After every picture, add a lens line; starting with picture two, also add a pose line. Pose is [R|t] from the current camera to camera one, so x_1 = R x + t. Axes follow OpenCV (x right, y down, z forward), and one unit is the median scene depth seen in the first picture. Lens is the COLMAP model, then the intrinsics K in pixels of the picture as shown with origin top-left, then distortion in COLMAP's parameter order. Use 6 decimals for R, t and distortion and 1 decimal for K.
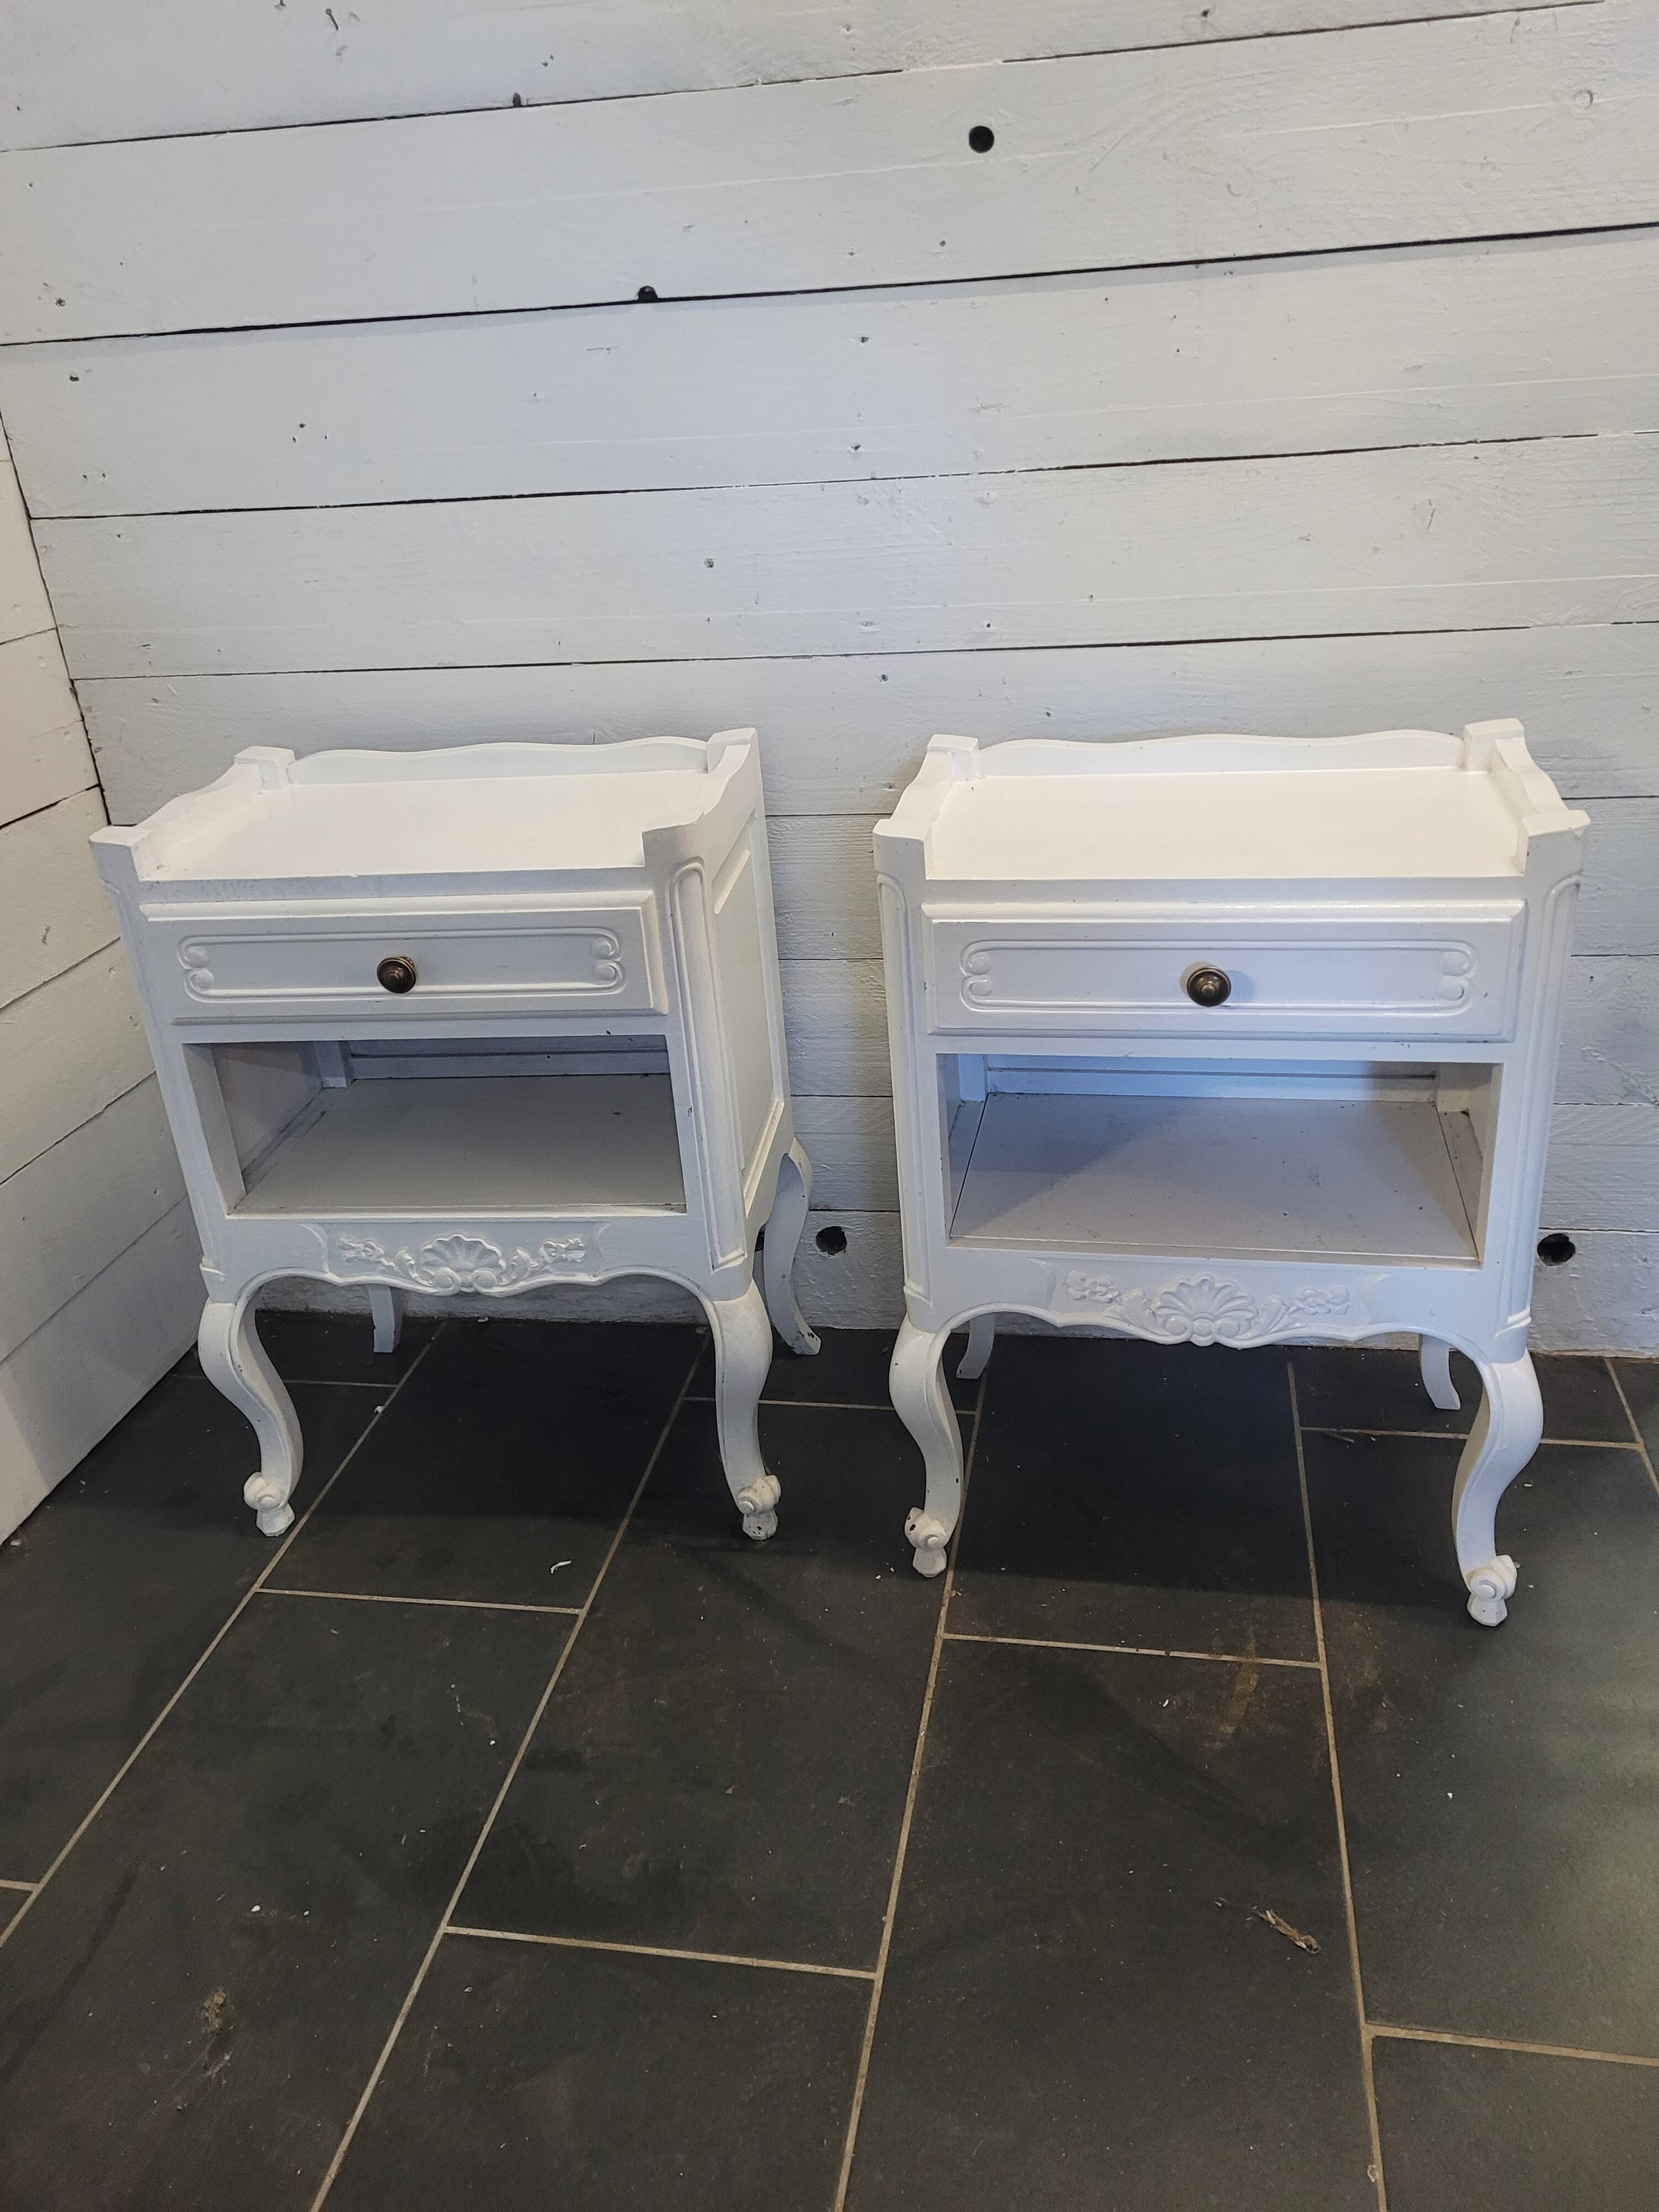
lens RADIAL K [[1664.4, 0, 868.7], [0, 1664.4, 1067.1], [0, 0, 1]] dist [0.062834, -0.056514]
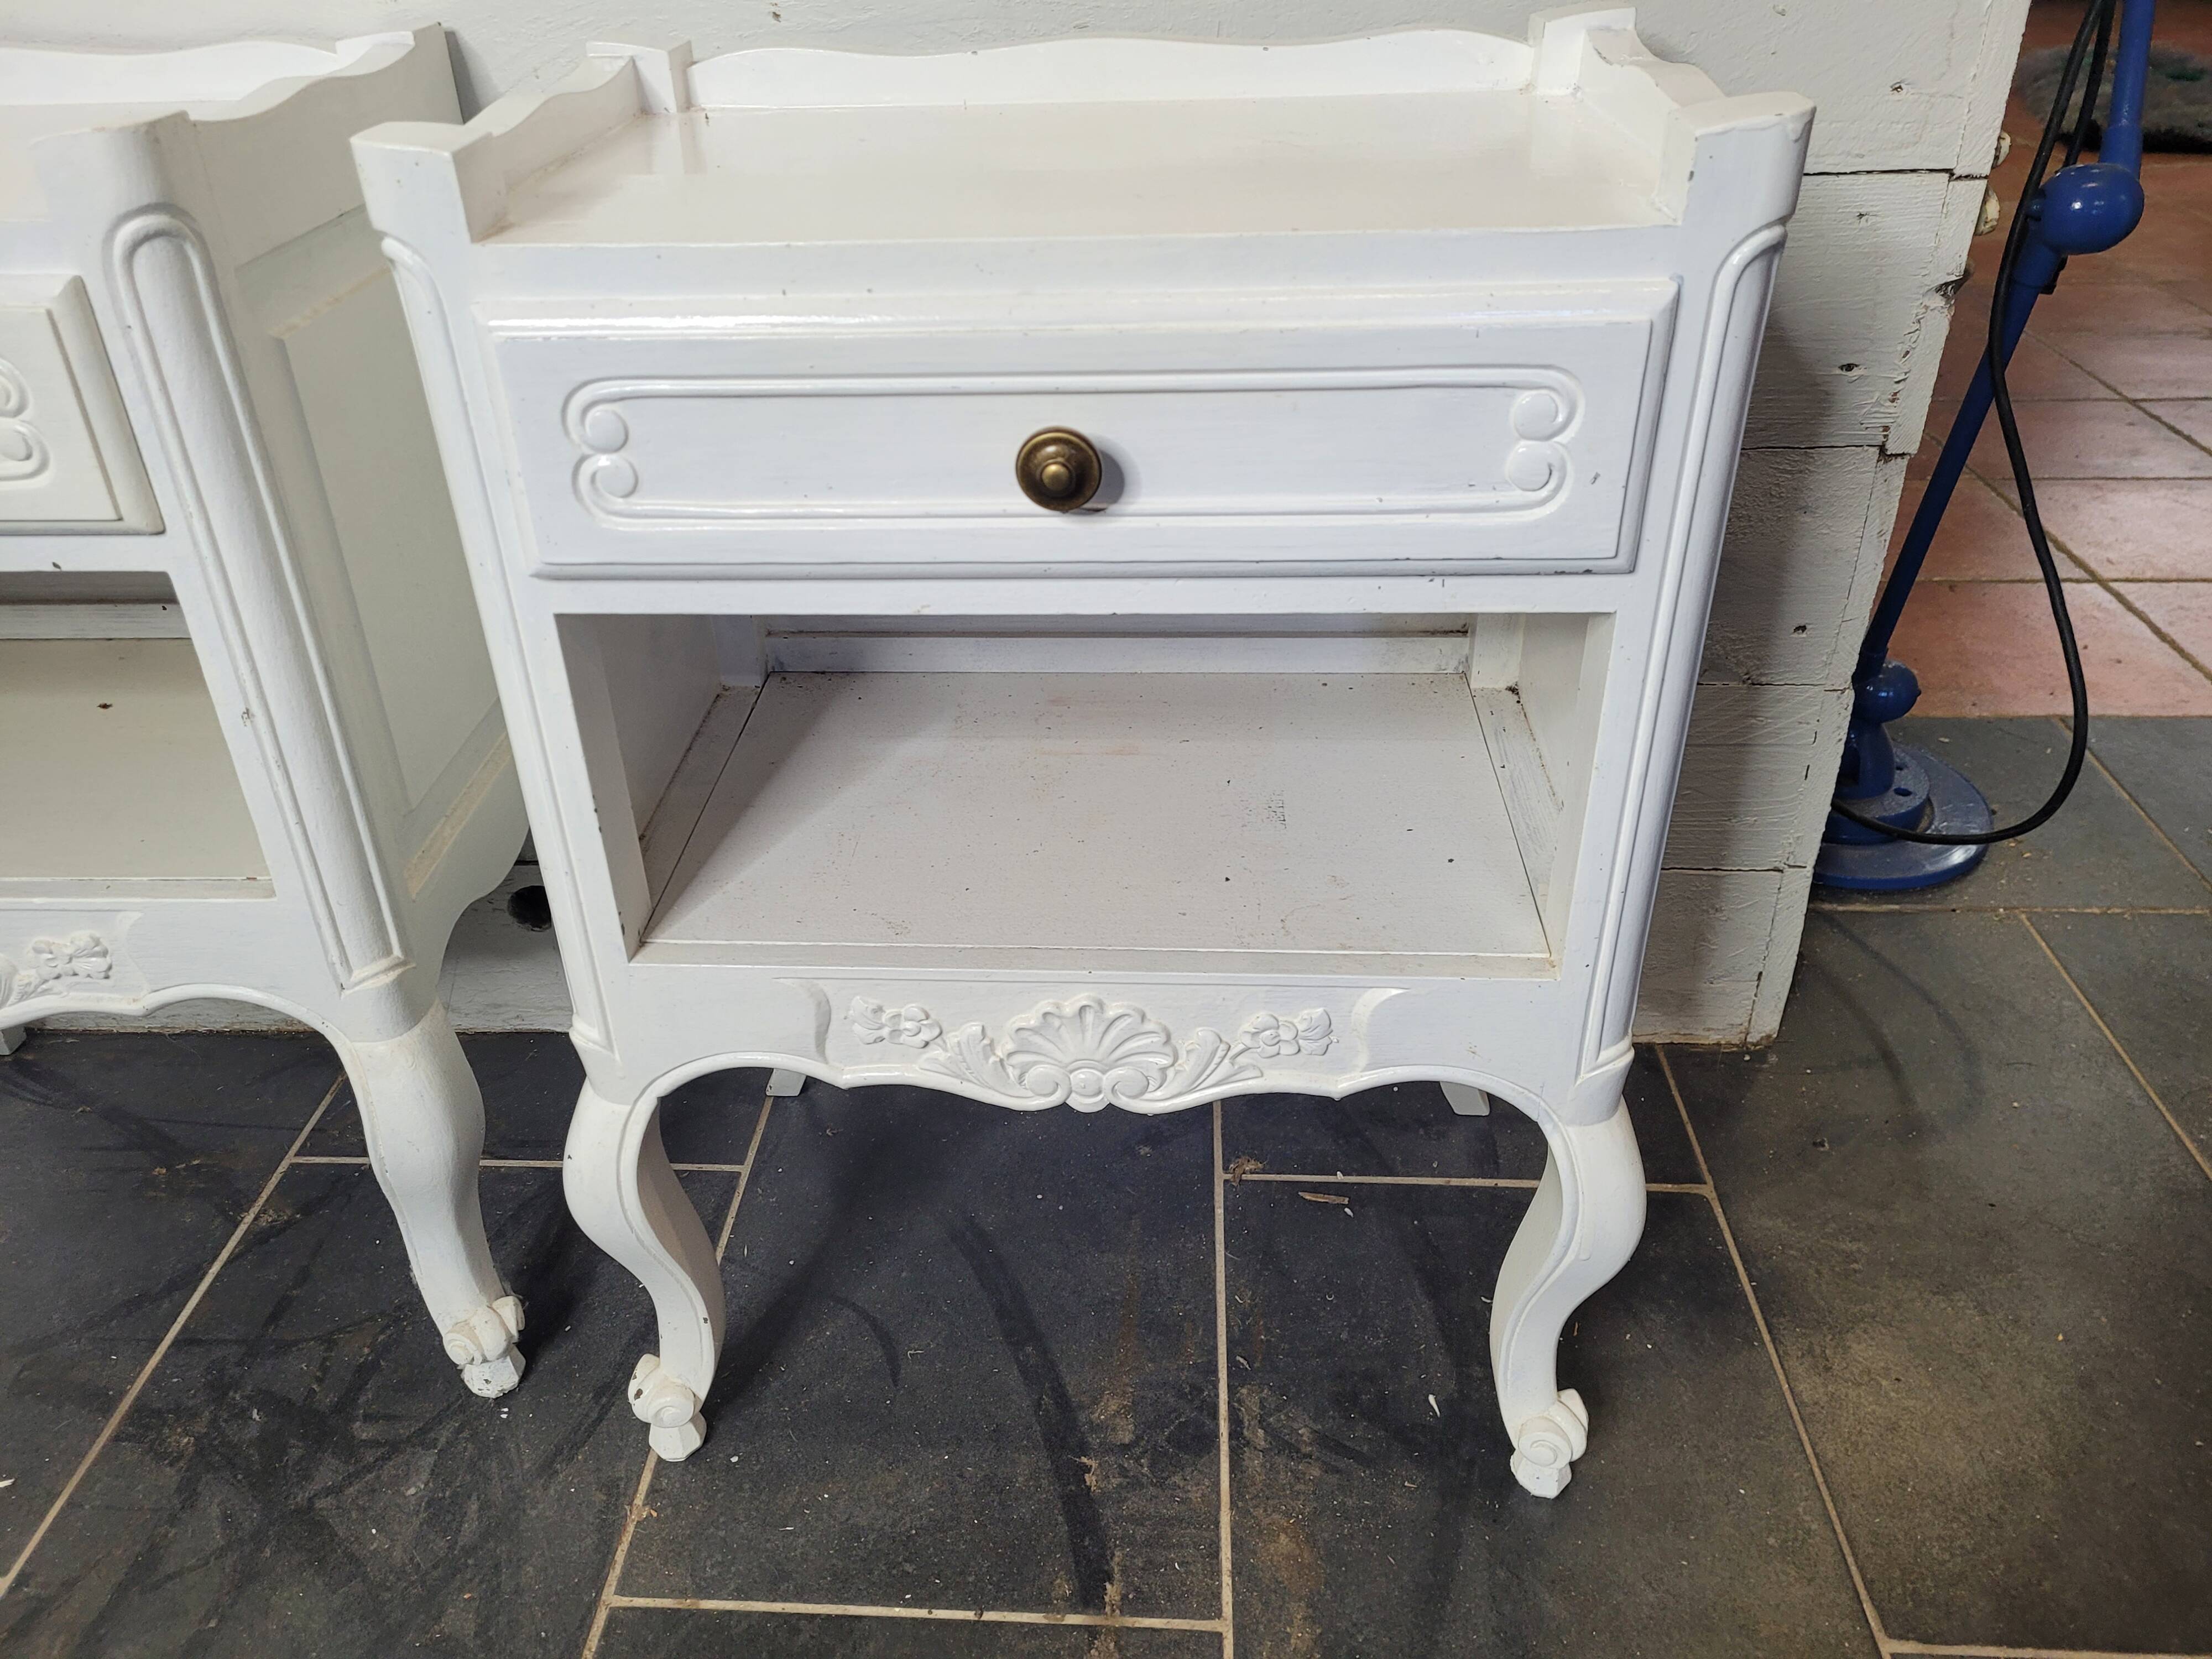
lens RADIAL K [[1664.4, 0, 1067.9], [0, 1664.4, 818.7], [0, 0, 1]] dist [0.062834, -0.056514]
pose [[0.994269, -0.024997, 0.103946, 0.153067], [0.012578, 0.992879, 0.118463, -0.007263], [-0.106167, -0.116476, 0.987503, 0.427466]]
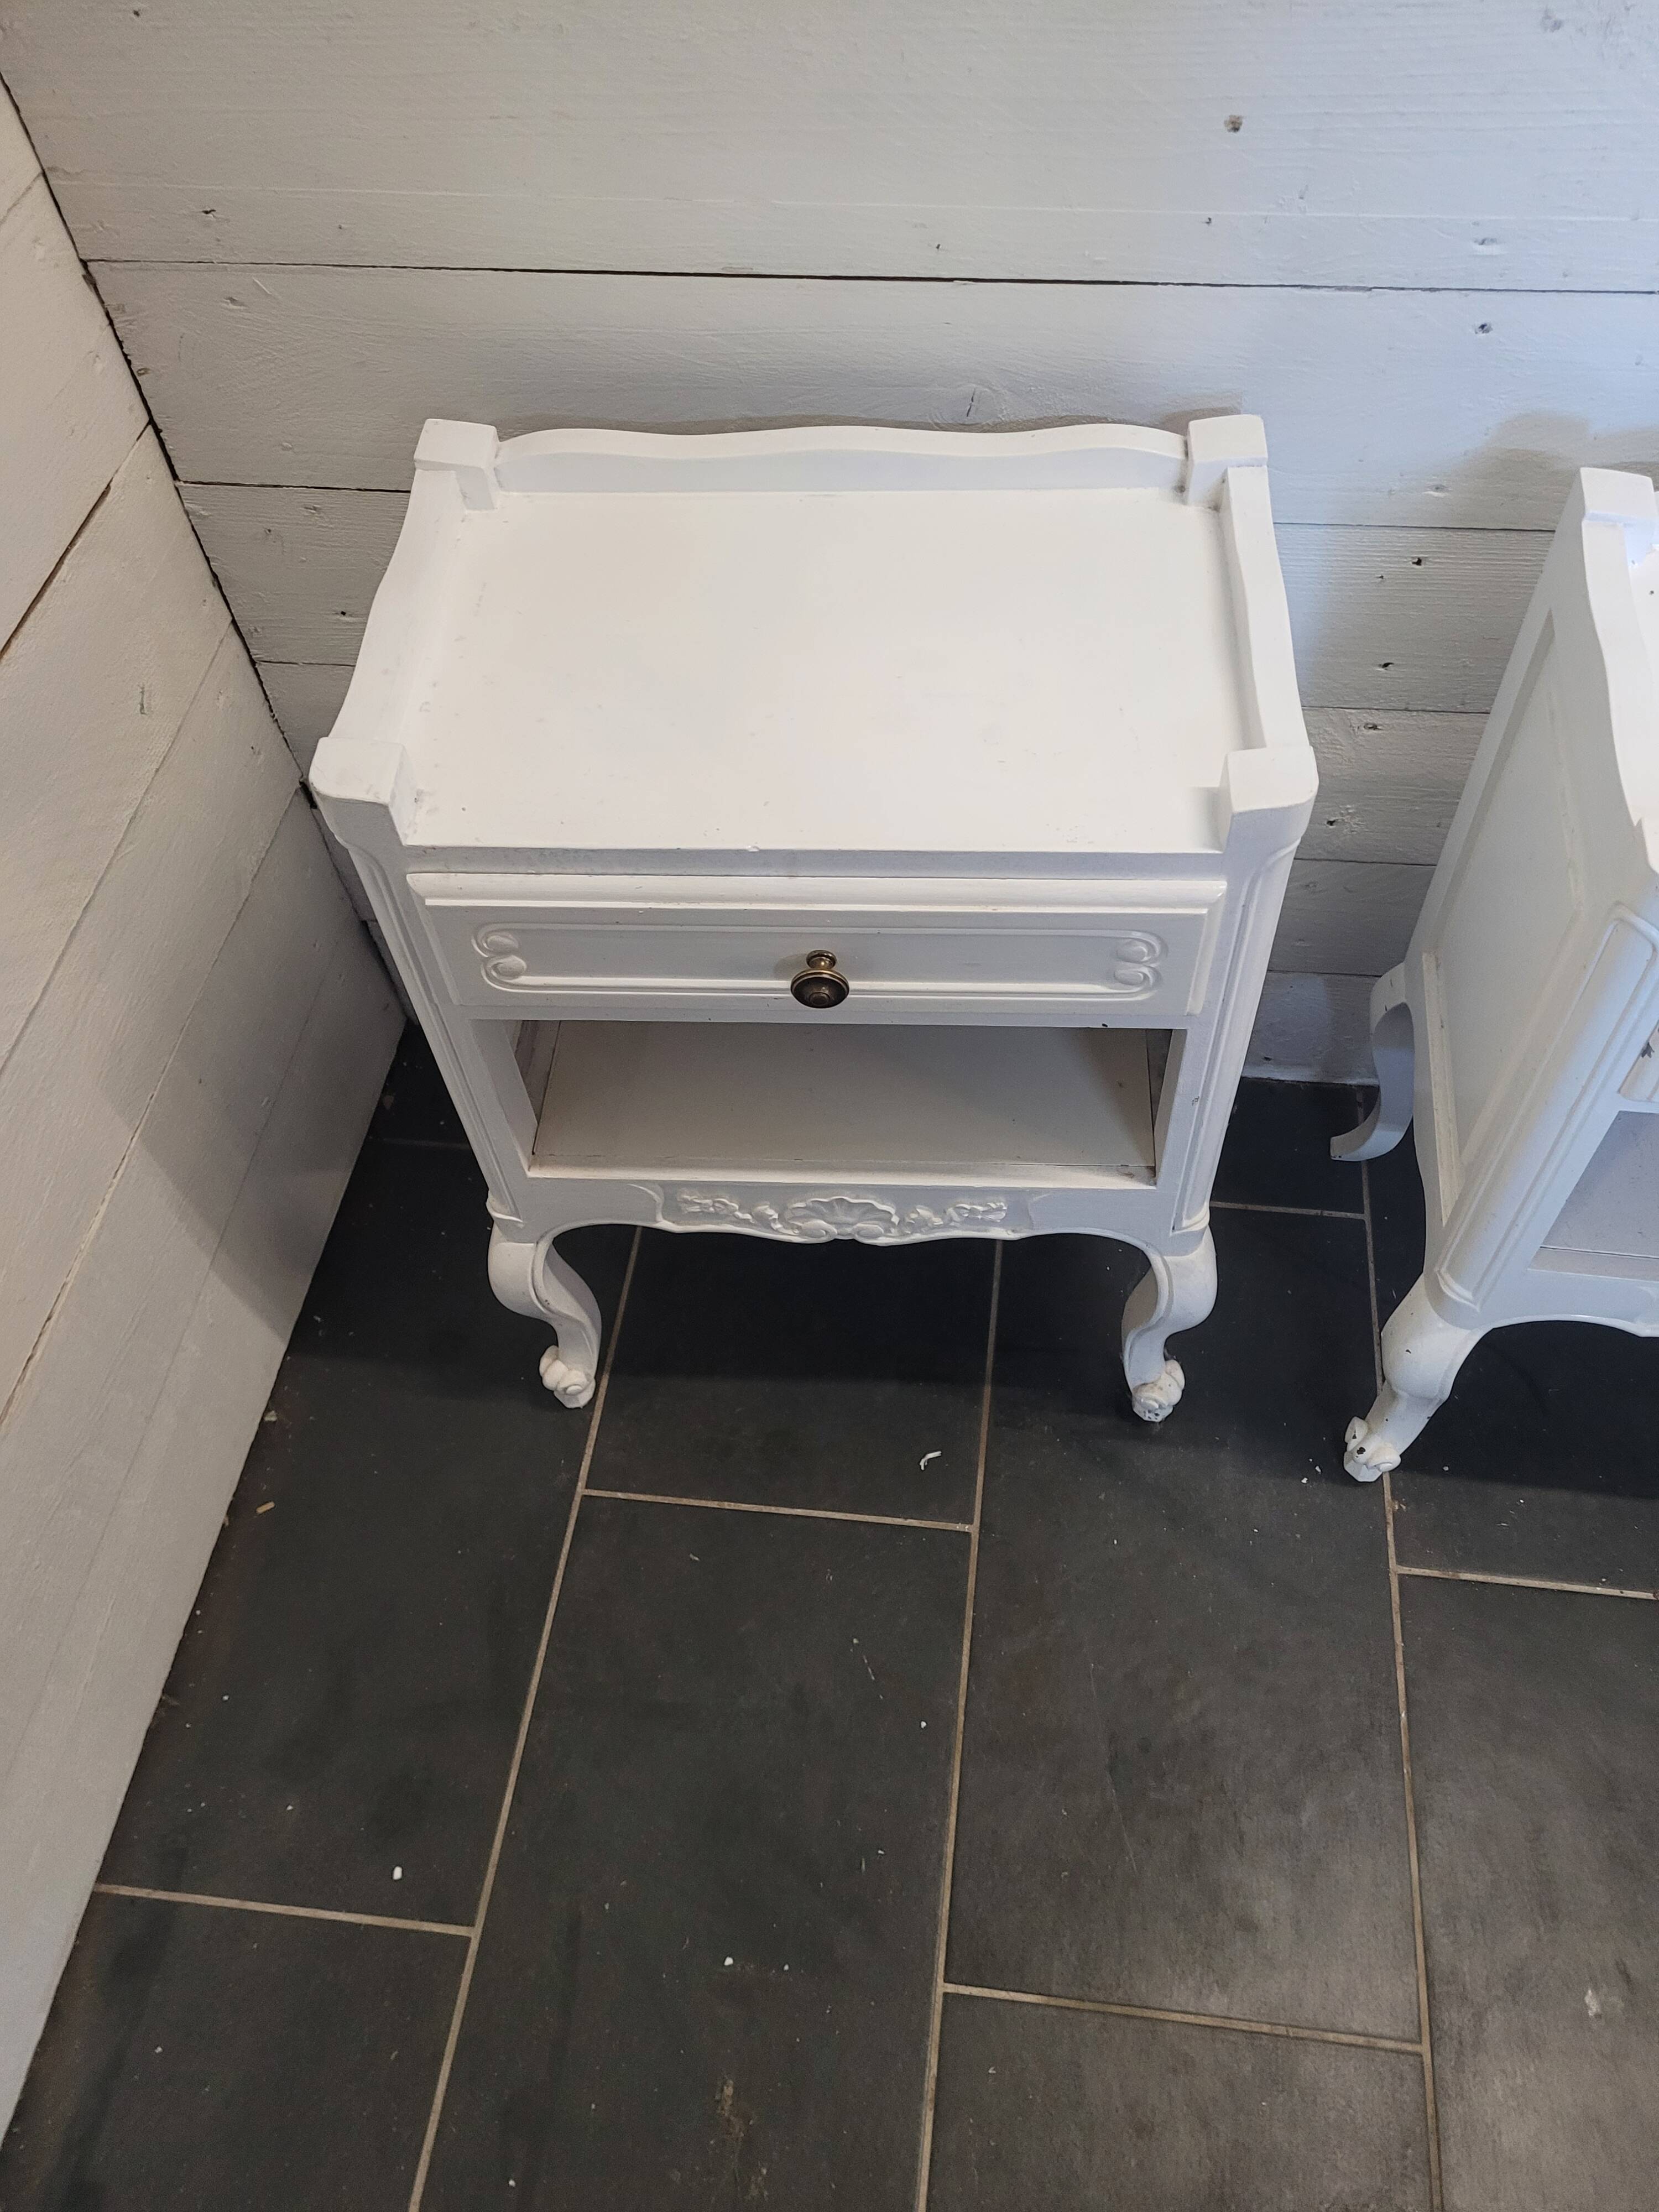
lens RADIAL K [[1664.4, 0, 876.4], [0, 1664.4, 1098.7], [0, 0, 1]] dist [0.062834, -0.056514]
pose [[0.998001, -0.026621, 0.057318, -0.280480], [-0.005817, 0.864416, 0.502743, -0.329216], [-0.062930, -0.502072, 0.862533, 0.378774]]
